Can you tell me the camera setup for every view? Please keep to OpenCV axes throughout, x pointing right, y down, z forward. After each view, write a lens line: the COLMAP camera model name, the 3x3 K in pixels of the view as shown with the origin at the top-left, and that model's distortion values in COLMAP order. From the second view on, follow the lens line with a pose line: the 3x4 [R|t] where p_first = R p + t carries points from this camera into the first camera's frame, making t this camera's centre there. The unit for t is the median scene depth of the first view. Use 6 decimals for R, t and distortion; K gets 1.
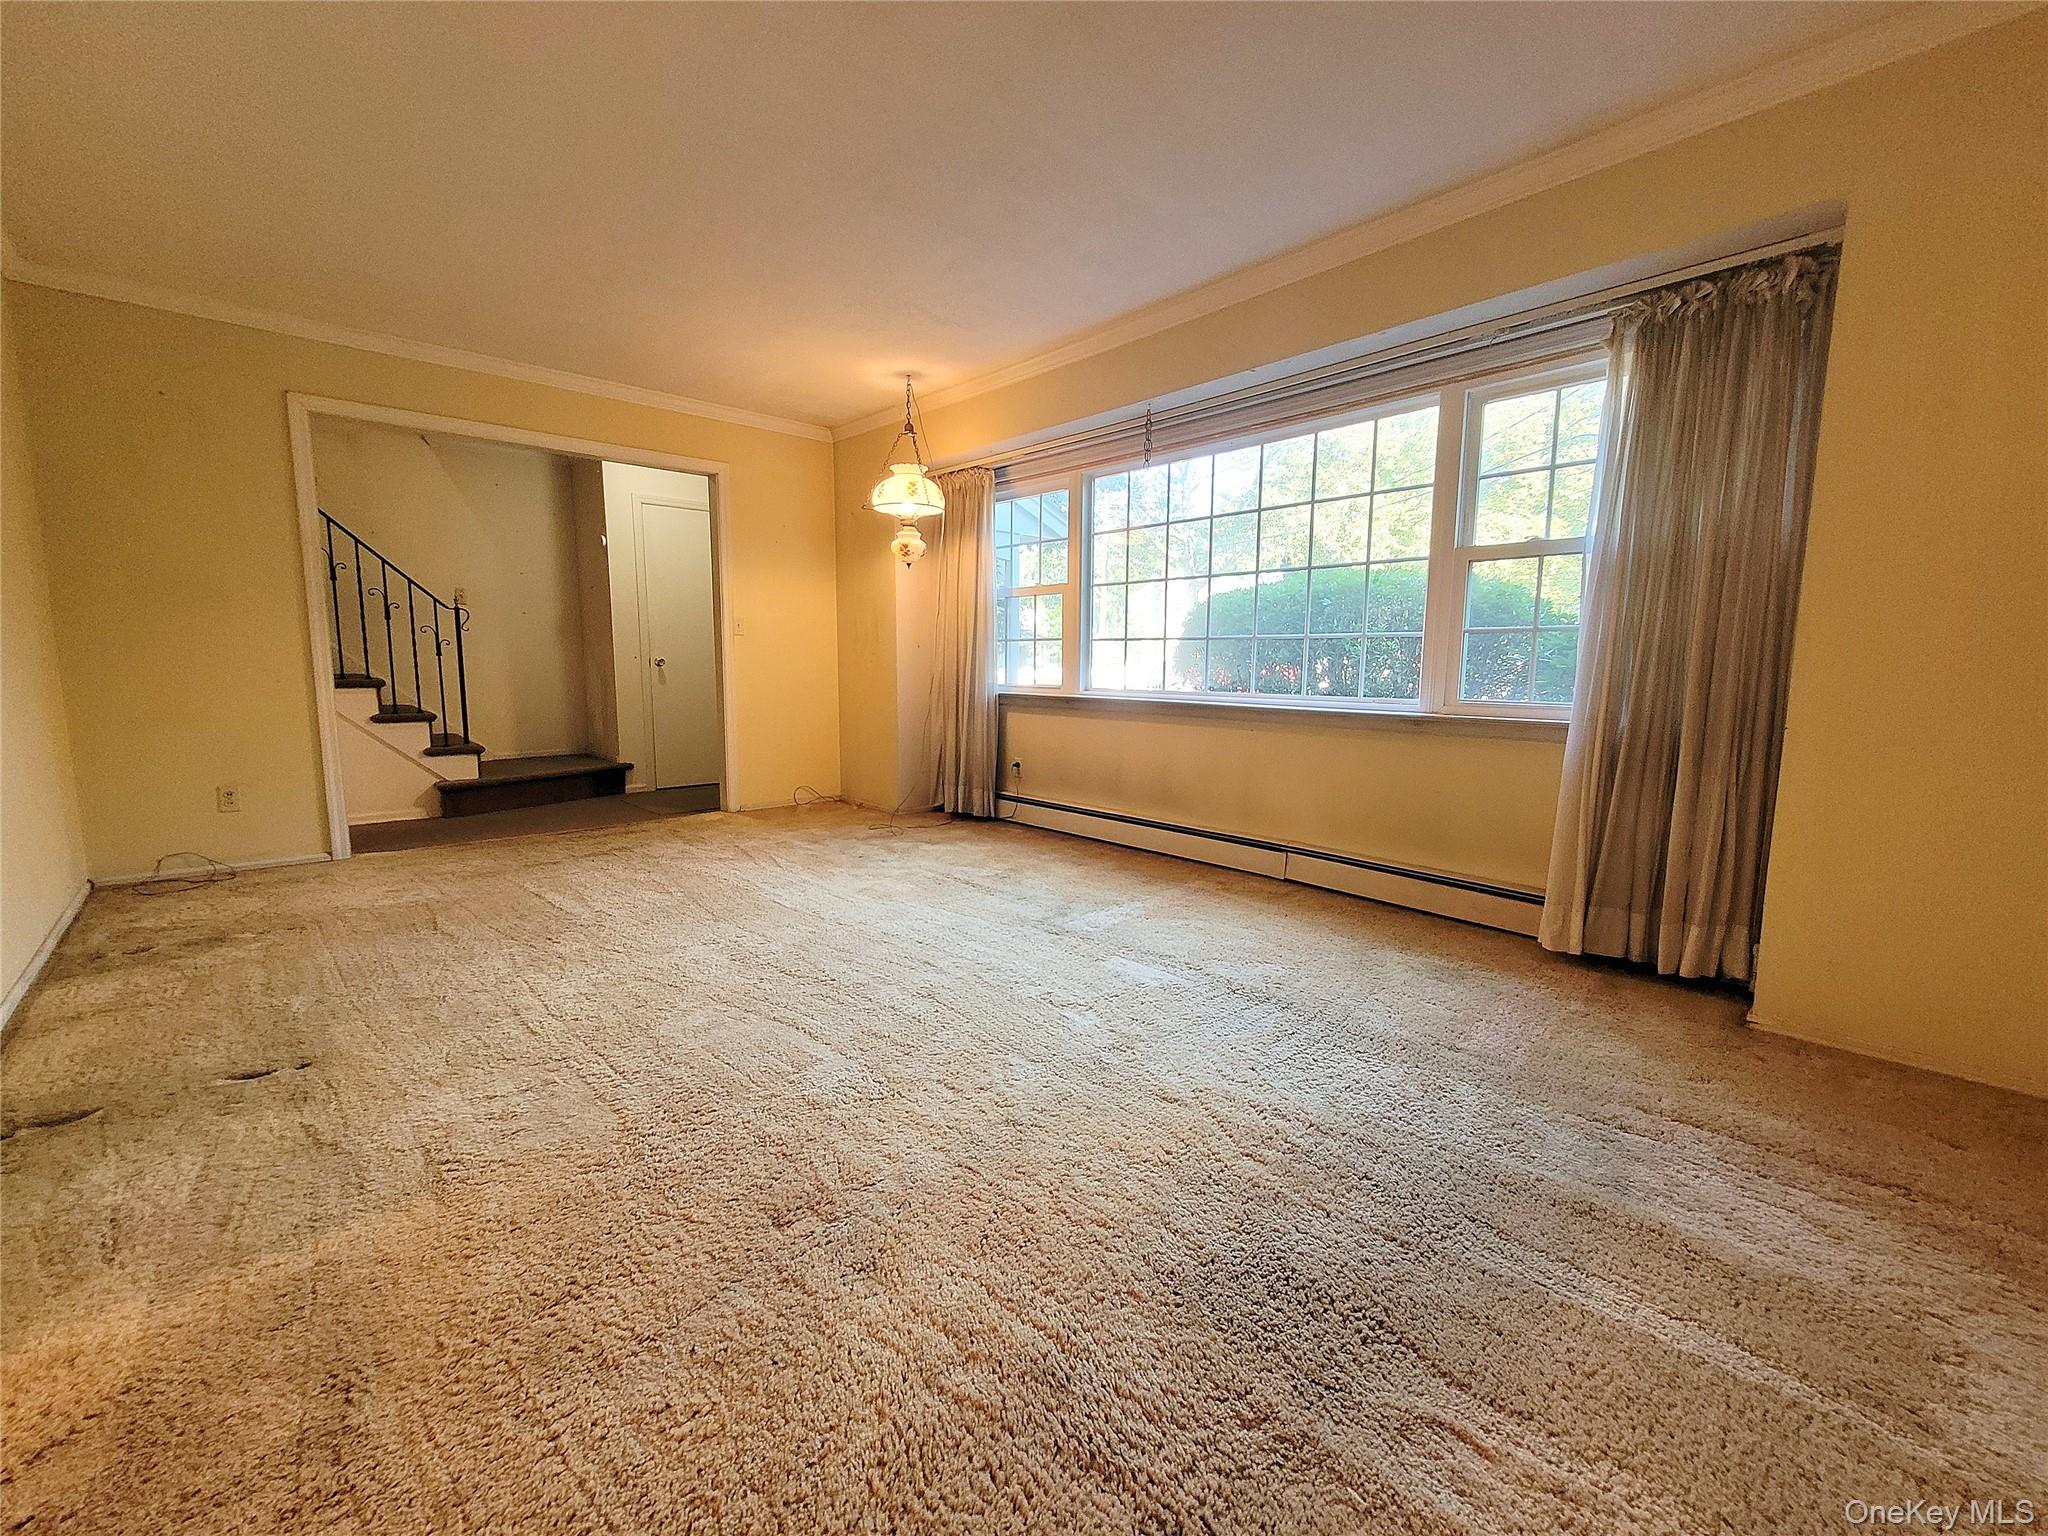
lens RADIAL K [[857.9, 0, 1018.6], [0, 857.9, 768.2], [0, 0, 1]] dist [0.003996, -0.000497]
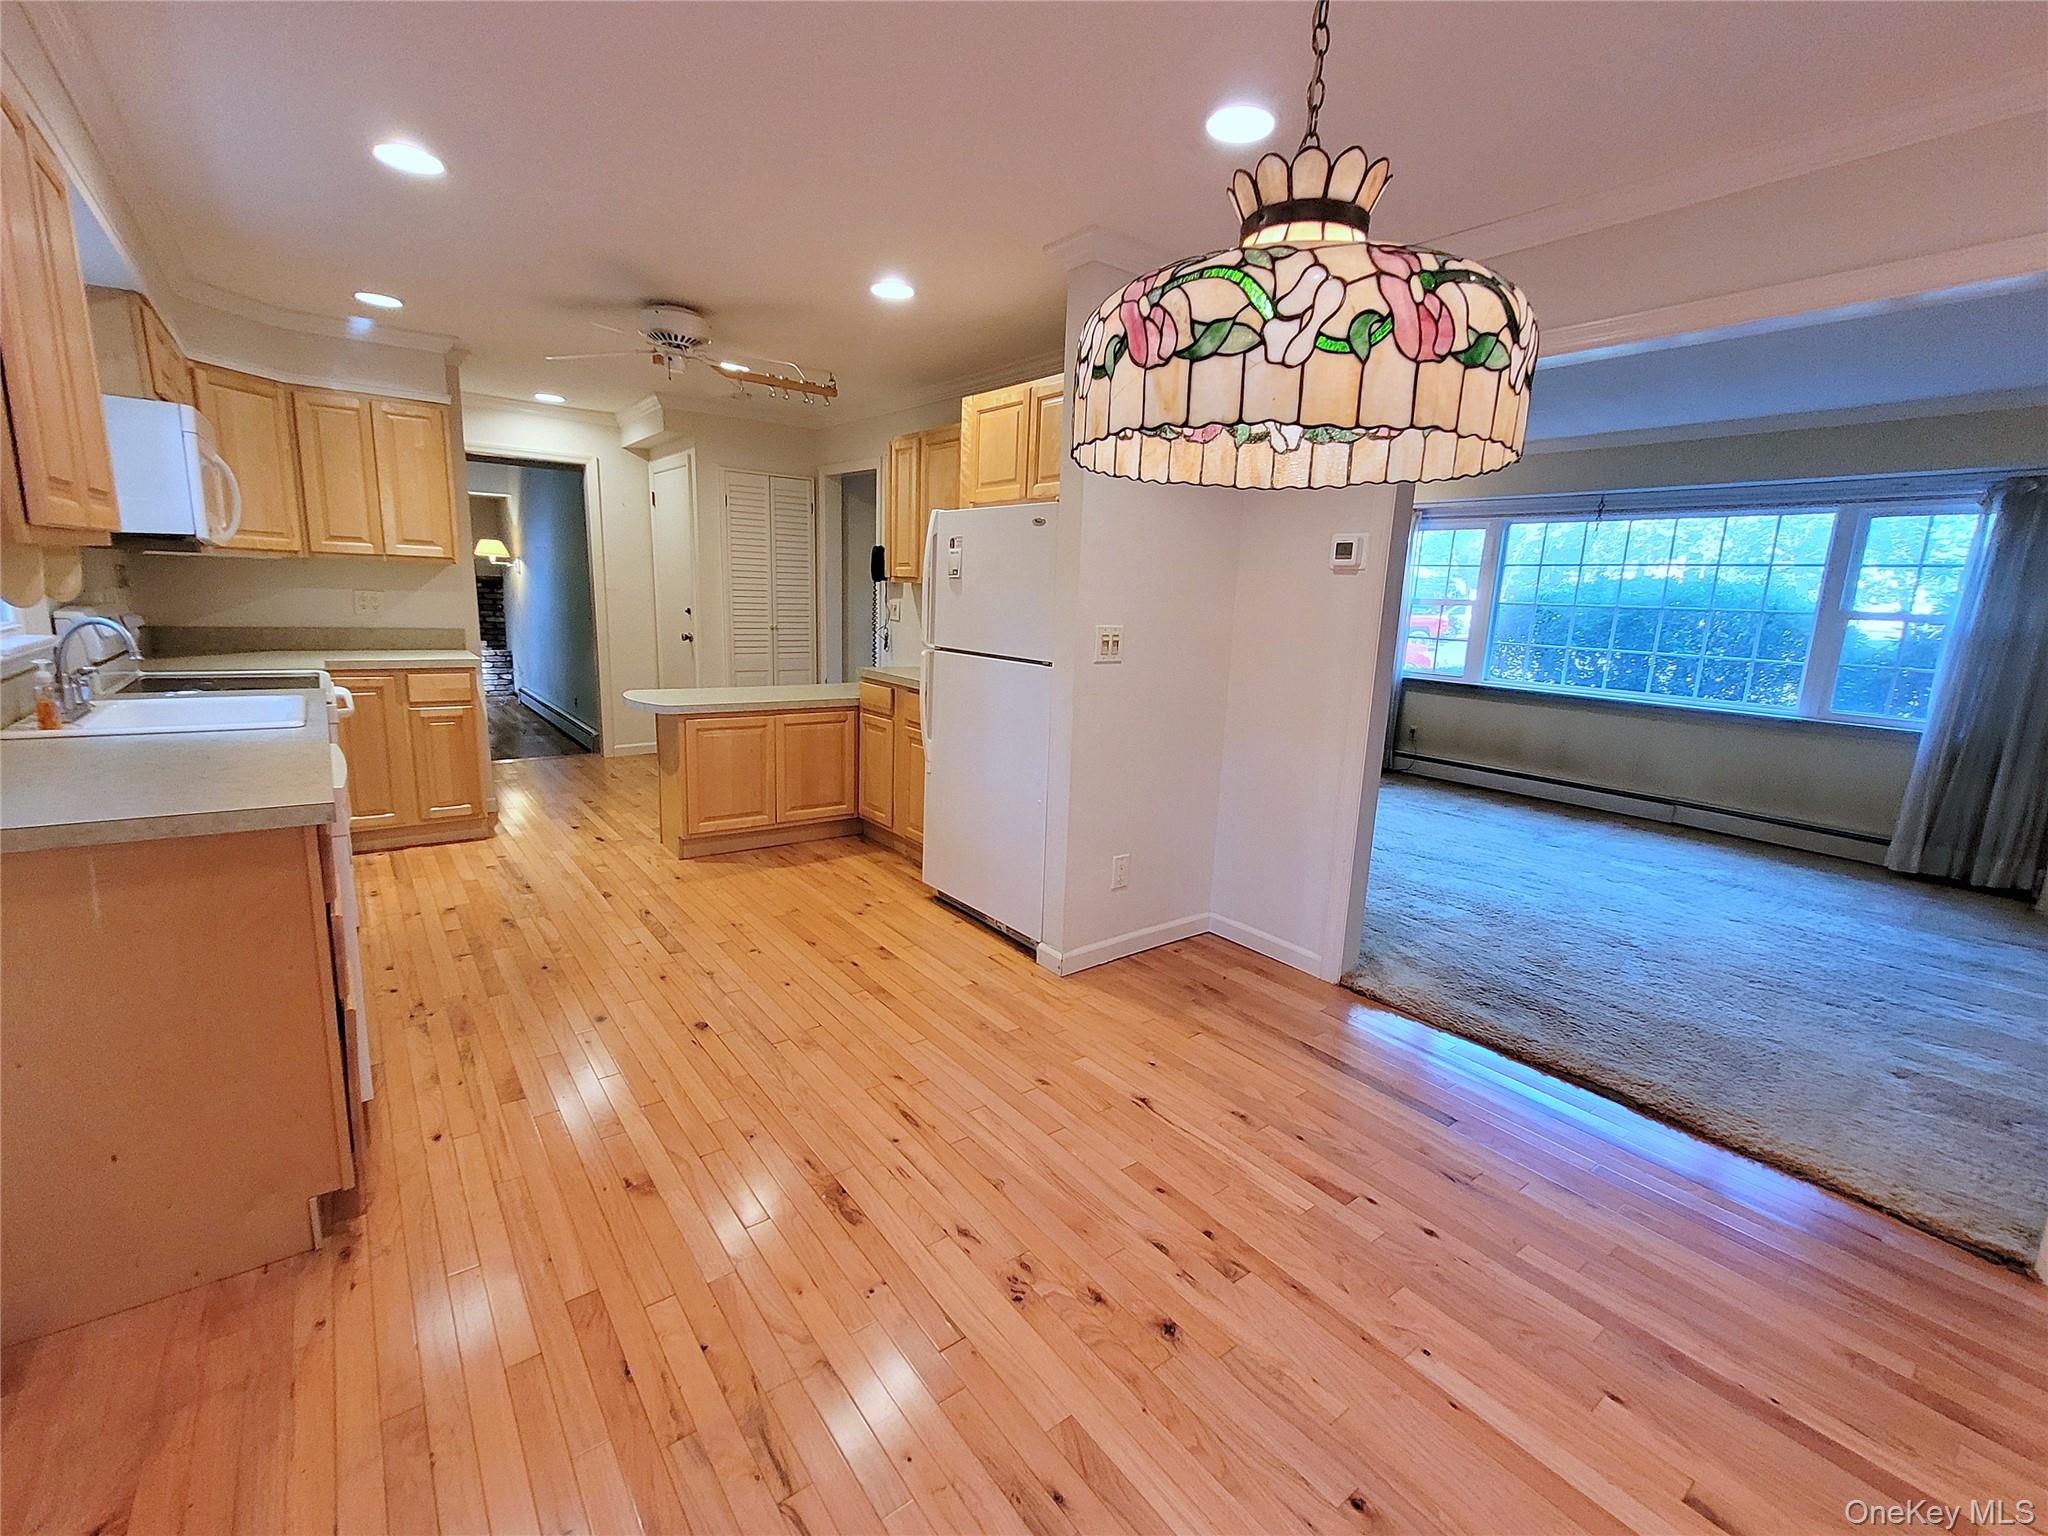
lens RADIAL K [[893.7, 0, 1024.9], [0, 893.7, 772.5], [0, 0, 1]] dist [-0.006154, 0.000344]
pose [[0.995520, 0.049843, -0.080351, -0.881901], [-0.044118, 0.996463, 0.071520, -0.023152], [0.083632, -0.067655, 0.994197, -0.789700]]
